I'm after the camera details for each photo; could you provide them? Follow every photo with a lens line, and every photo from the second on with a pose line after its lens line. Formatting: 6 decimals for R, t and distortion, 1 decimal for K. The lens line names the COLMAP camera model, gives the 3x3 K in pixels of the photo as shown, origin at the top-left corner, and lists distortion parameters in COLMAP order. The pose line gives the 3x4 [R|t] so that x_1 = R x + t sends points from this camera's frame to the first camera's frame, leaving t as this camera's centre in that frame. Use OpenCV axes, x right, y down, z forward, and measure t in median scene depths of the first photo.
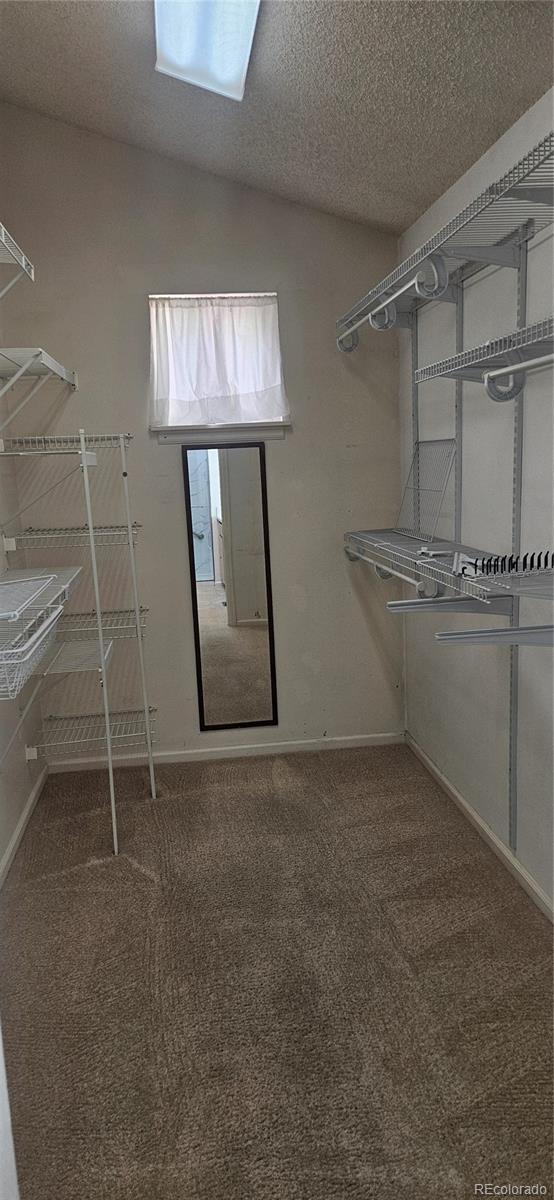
lens RADIAL K [[800.5, 0, 273.3], [0, 800.5, 600.1], [0, 0, 1]] dist [0.062735, -0.019224]
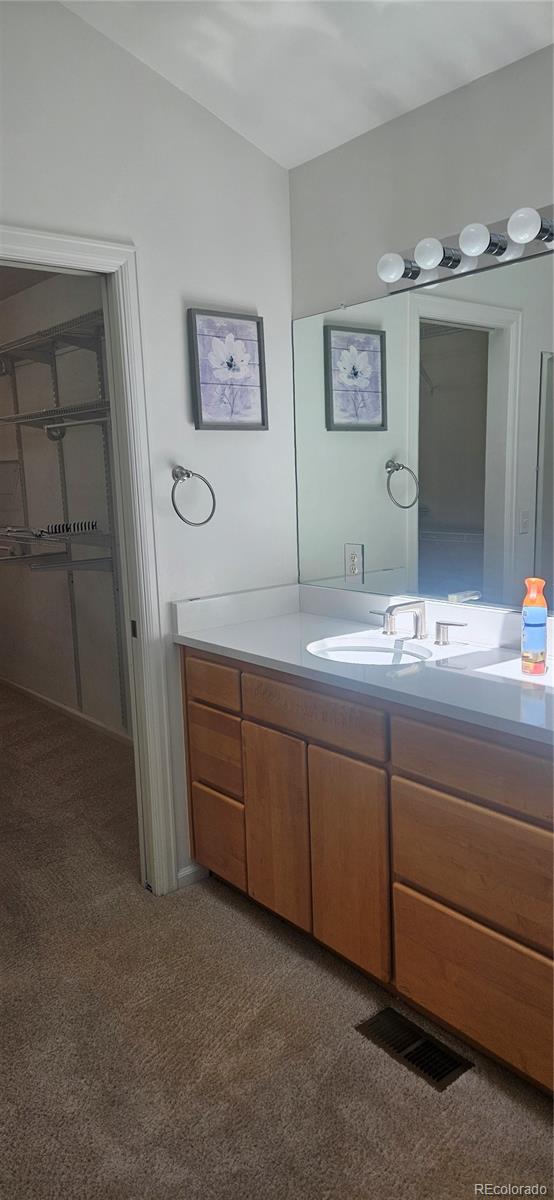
lens RADIAL K [[800.5, 0, 280.8], [0, 800.5, 611.0], [0, 0, 1]] dist [0.062735, -0.019224]
pose [[0.837050, -0.084518, 0.540559, -0.255175], [0.096279, 0.995333, 0.006537, 0.150253], [-0.538589, 0.046573, 0.841281, -0.672303]]
